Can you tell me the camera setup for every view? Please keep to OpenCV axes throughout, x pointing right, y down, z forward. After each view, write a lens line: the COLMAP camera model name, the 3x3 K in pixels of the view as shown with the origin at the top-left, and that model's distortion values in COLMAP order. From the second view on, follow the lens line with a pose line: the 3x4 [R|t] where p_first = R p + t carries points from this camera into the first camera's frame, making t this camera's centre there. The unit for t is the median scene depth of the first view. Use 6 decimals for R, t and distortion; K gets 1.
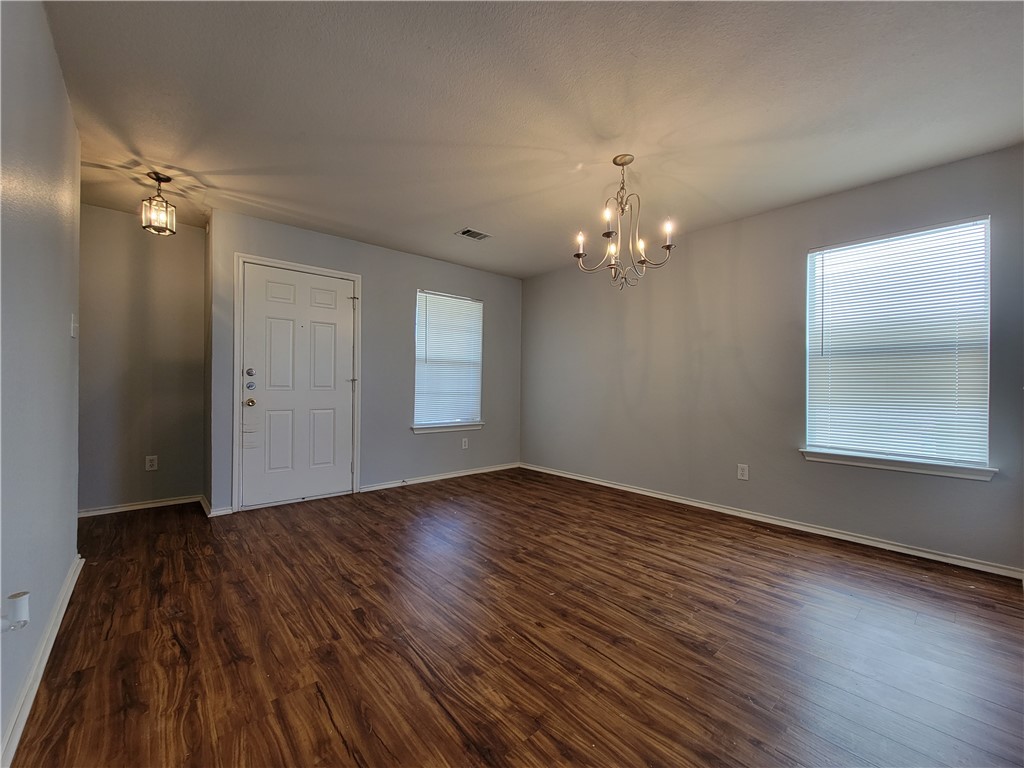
lens RADIAL K [[420.8, 0, 504.3], [0, 420.8, 384.7], [0, 0, 1]] dist [0.002045, -0.007117]
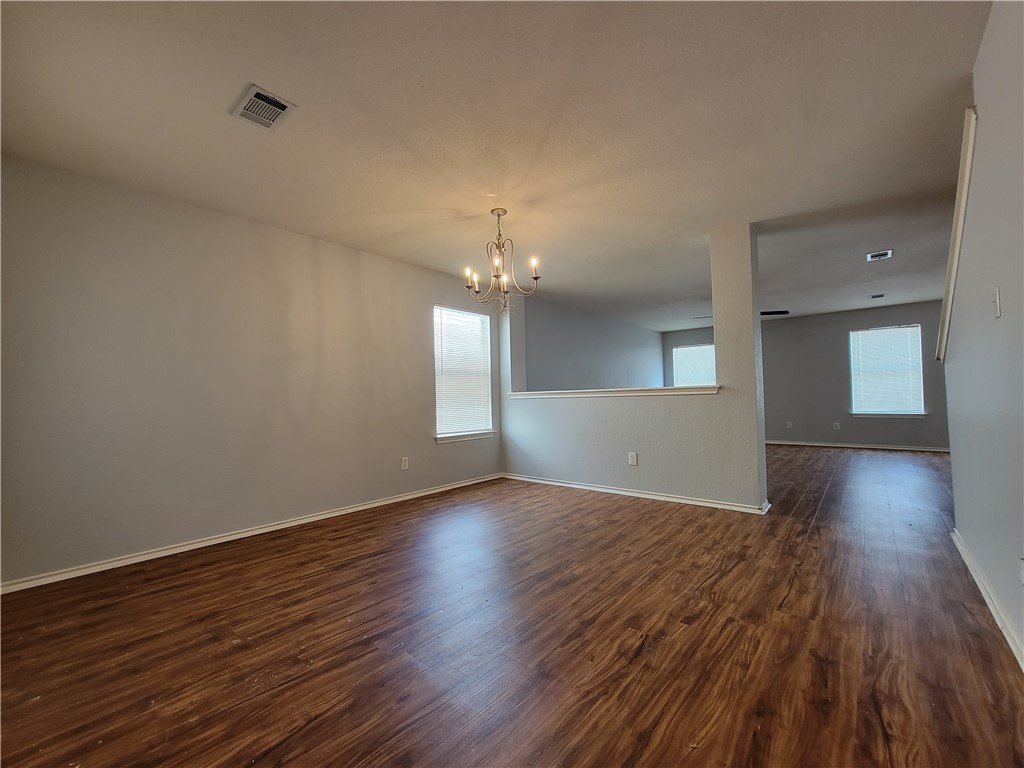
lens RADIAL K [[420.8, 0, 504.3], [0, 420.8, 384.7], [0, 0, 1]] dist [0.002045, -0.007117]
pose [[-0.150127, 0.026856, 0.988302, -1.245483], [0.016532, 0.999559, -0.024651, 0.016111], [-0.988528, 0.012638, -0.150505, 1.548333]]
